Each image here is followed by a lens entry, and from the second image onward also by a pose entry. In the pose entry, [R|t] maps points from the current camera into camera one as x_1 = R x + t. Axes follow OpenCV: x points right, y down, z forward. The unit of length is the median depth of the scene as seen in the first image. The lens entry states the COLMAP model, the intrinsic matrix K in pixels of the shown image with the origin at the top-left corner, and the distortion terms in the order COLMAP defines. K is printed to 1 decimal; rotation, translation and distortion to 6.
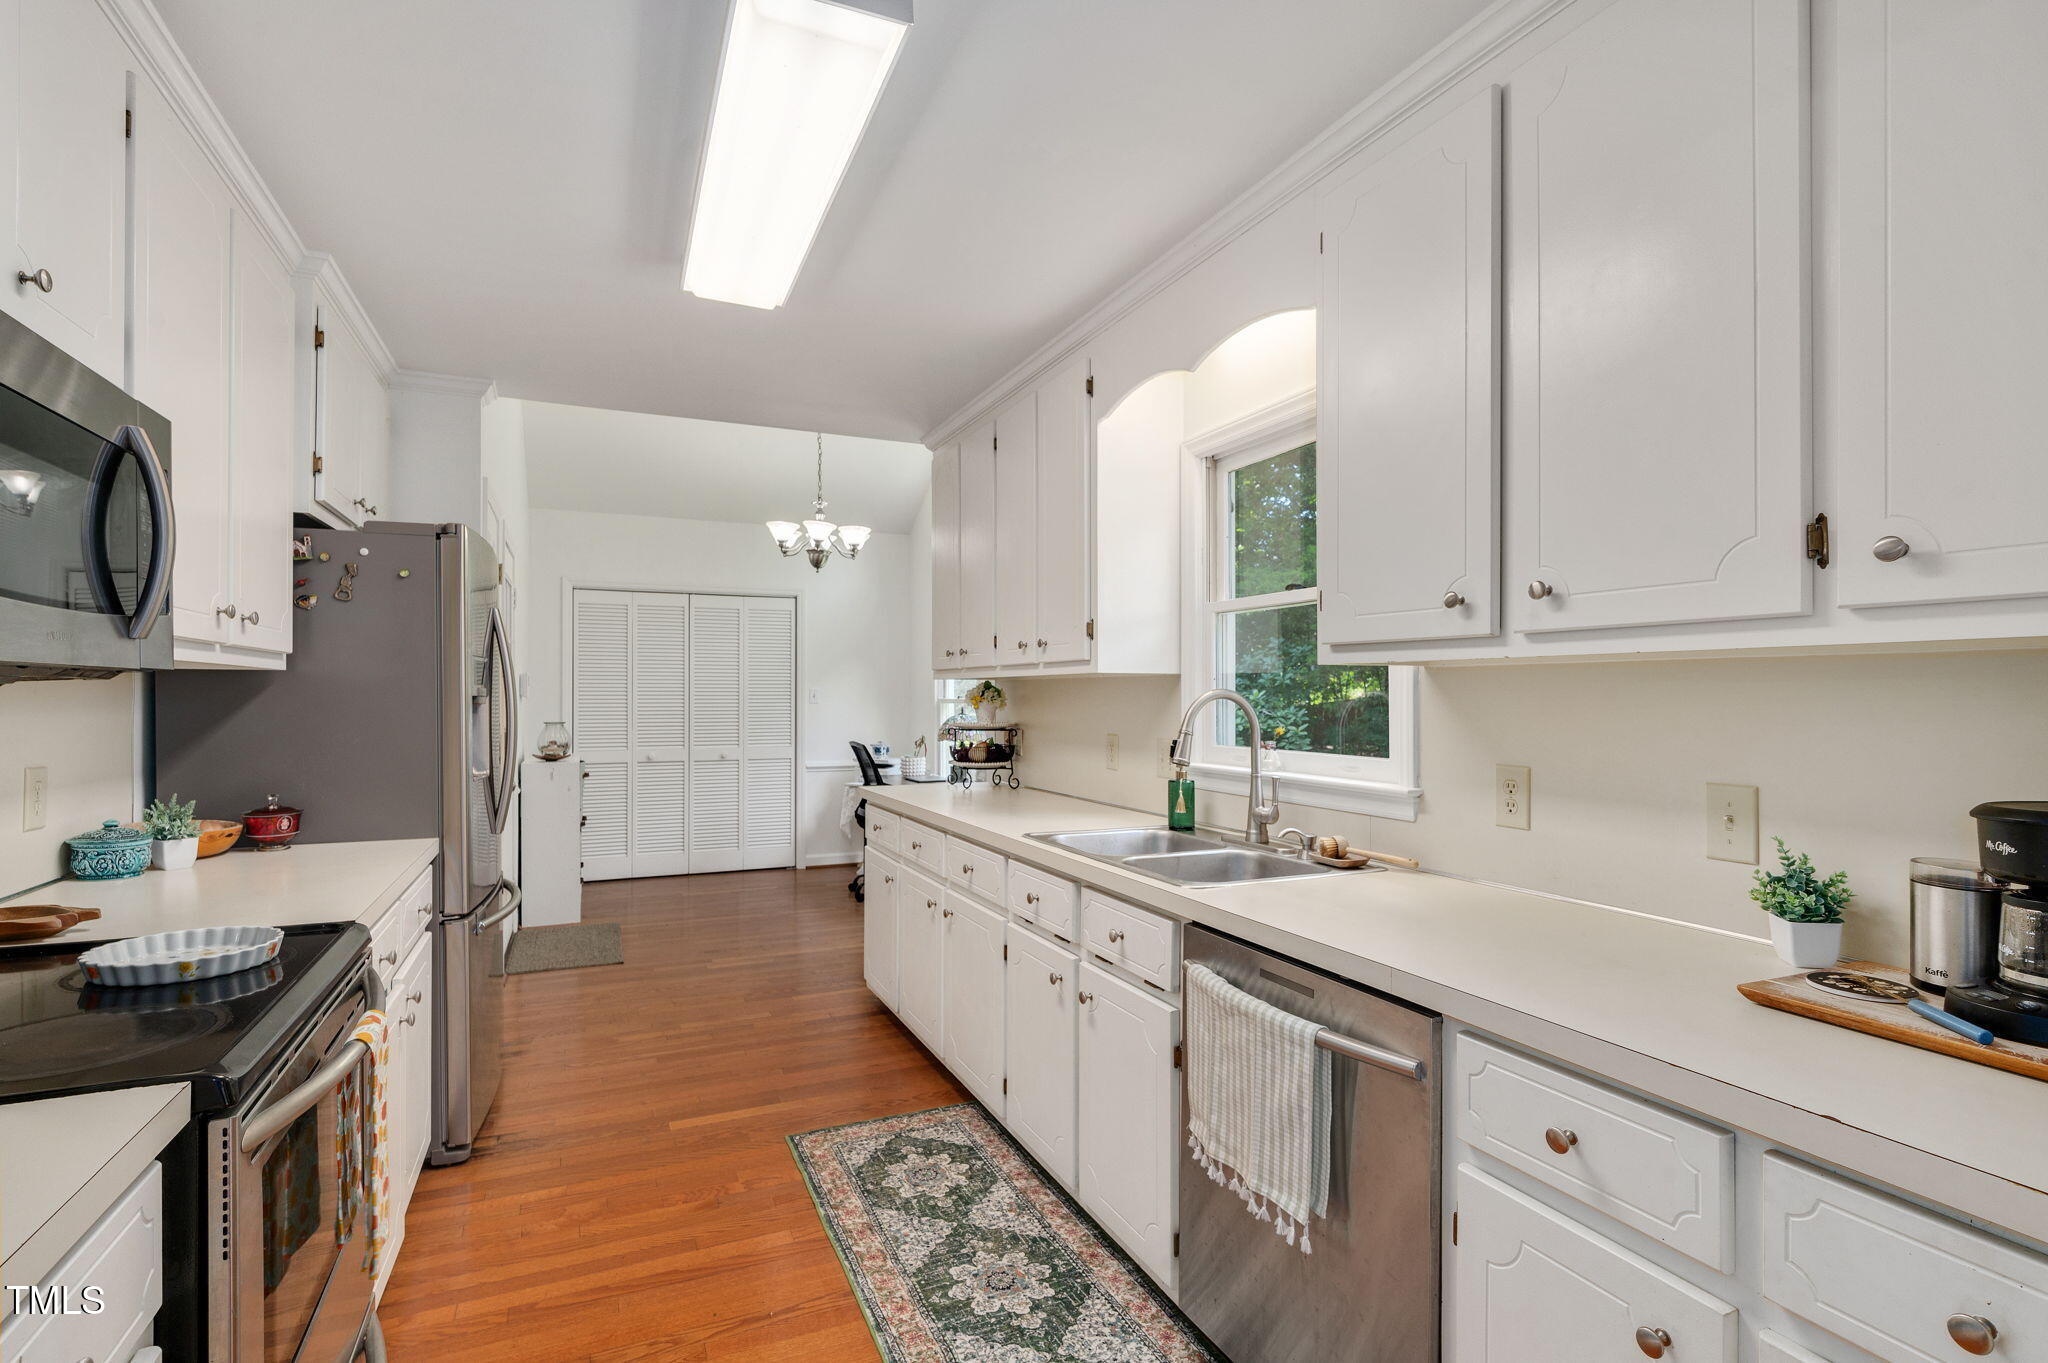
lens RADIAL K [[968.1, 0, 1024.0], [0, 968.1, 681.5], [0, 0, 1]] dist [-0.000043, -0.000418]
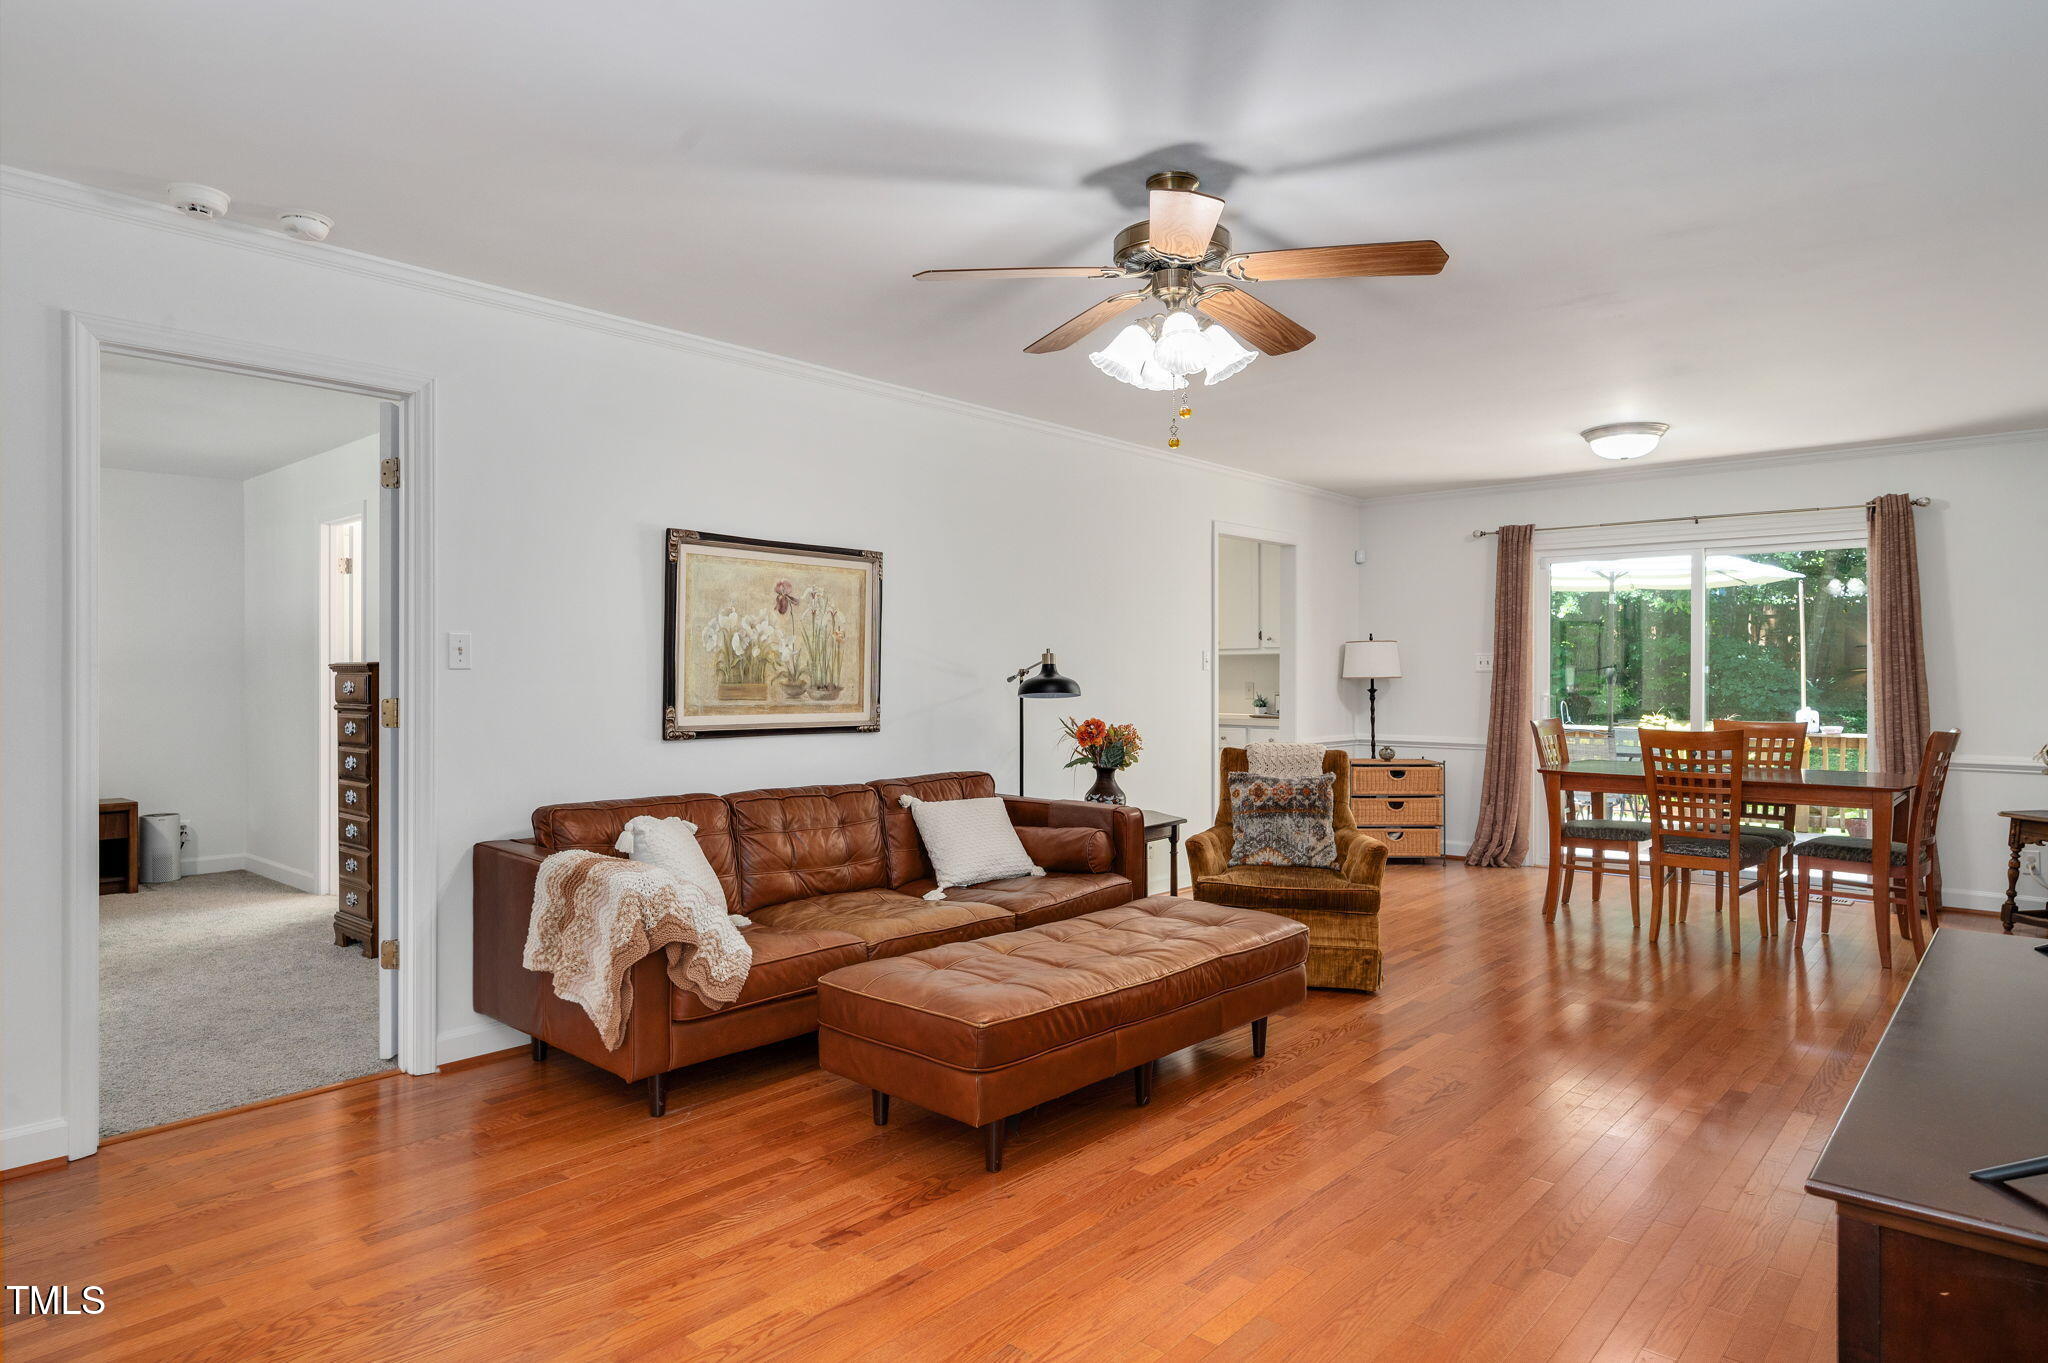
lens RADIAL K [[1172.6, 0, 1024.0], [0, 1172.6, 681.5], [0, 0, 1]] dist [-0.000061, -0.001264]
pose [[0.912860, -0.002587, 0.408265, -1.639826], [-0.003707, 0.999886, 0.014624, 0.015700], [-0.408256, -0.014863, 0.912746, -2.375626]]
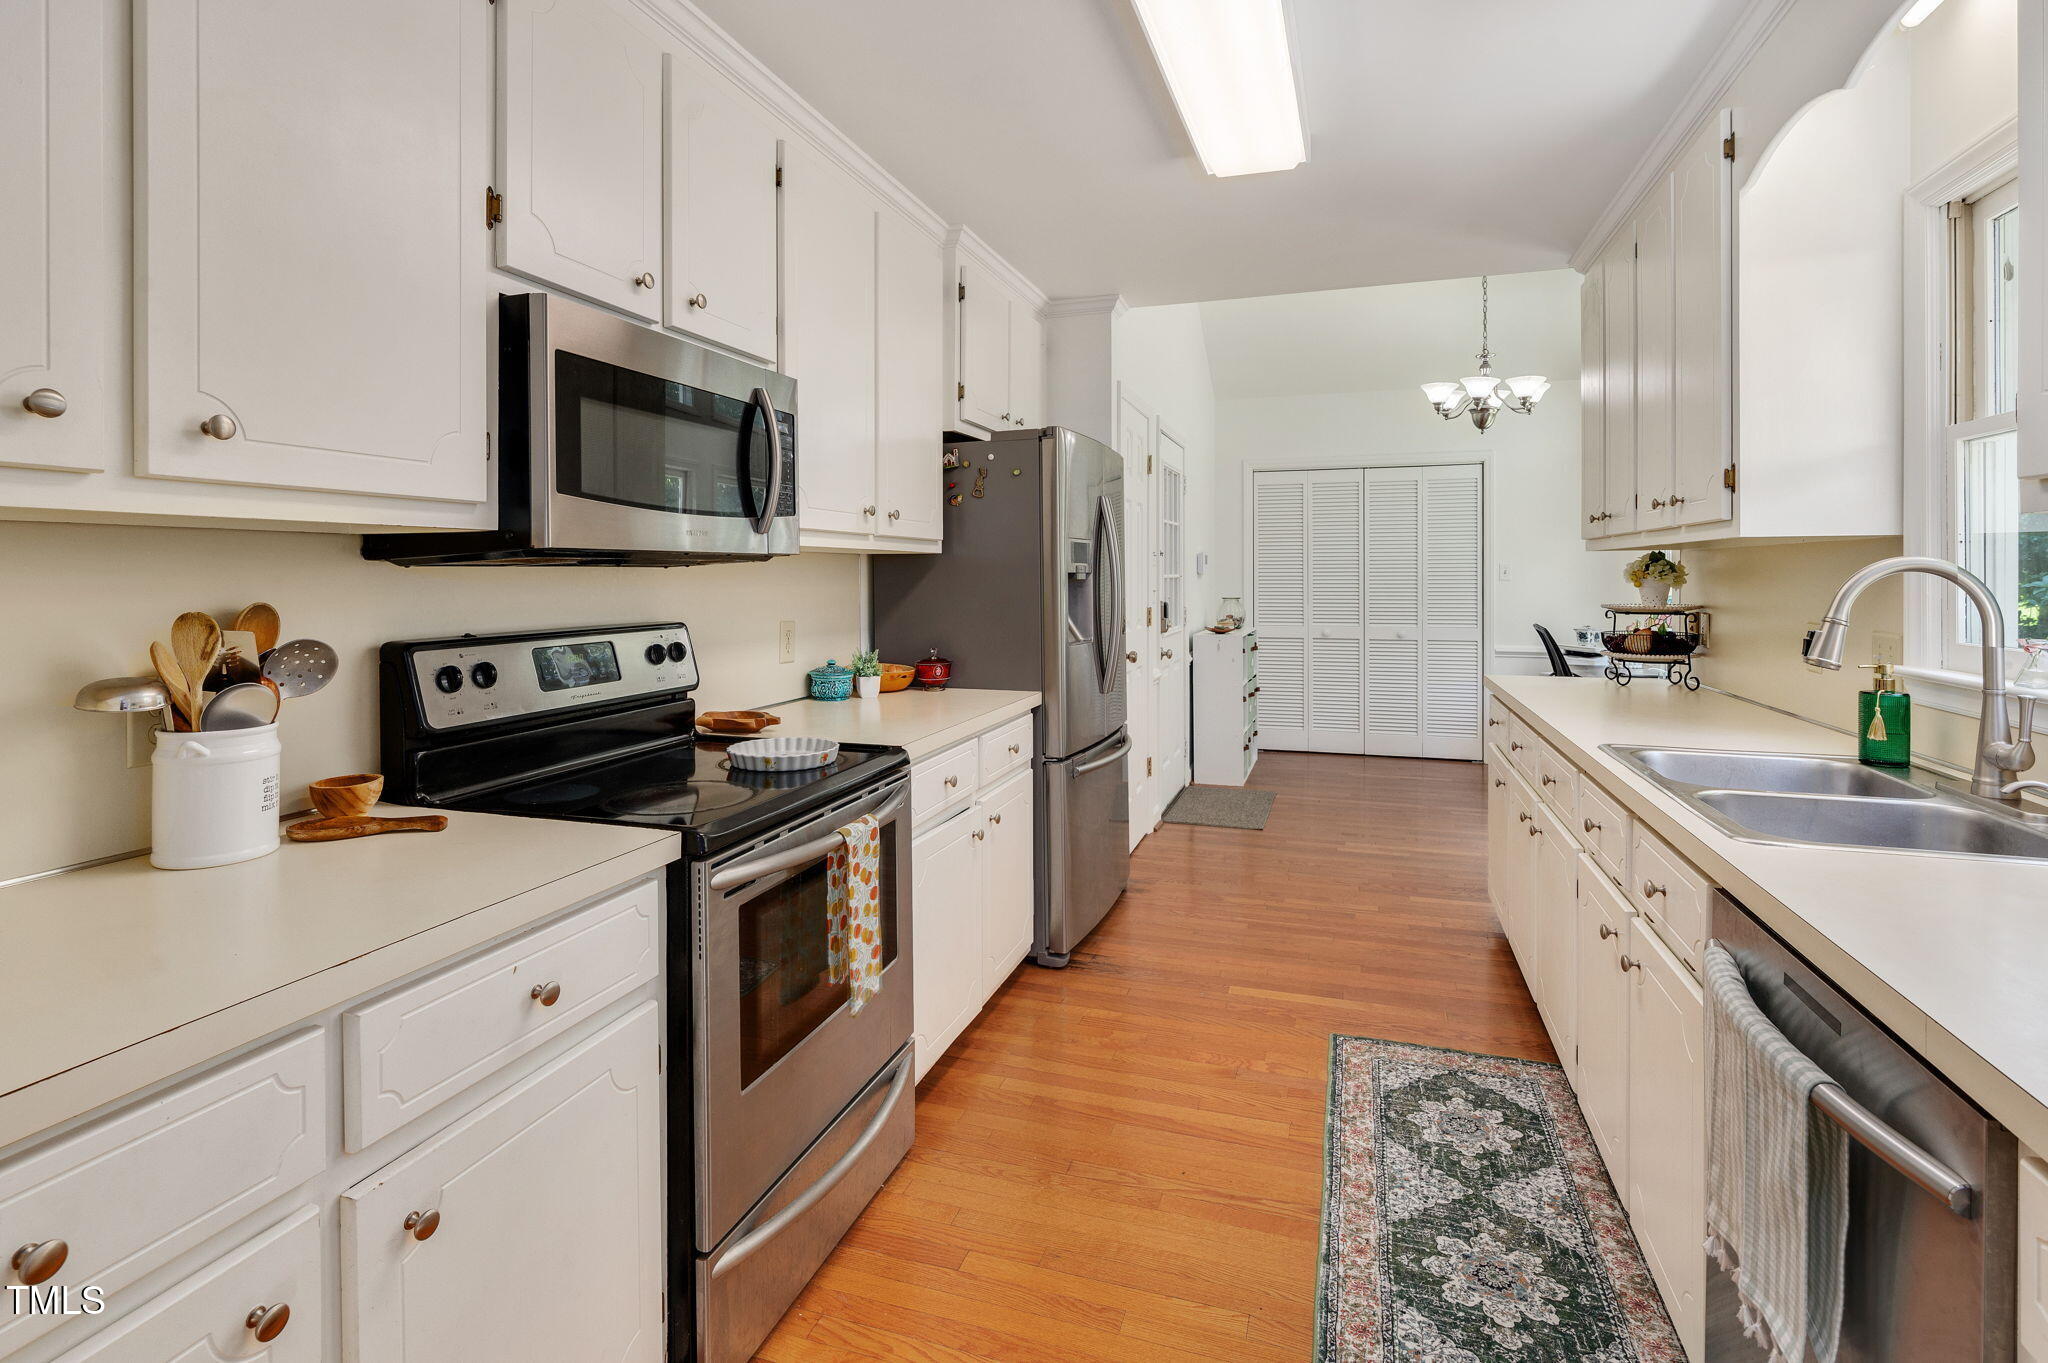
lens RADIAL K [[985.6, 0, 1025.2], [0, 985.6, 569.8], [0, 0, 1]] dist [0.000603, -0.001163]
pose [[0.735282, -0.006992, -0.677725, 0.216500], [0.014067, 0.999889, 0.004946, 0.005349], [0.677615, -0.013170, 0.735299, 0.100622]]
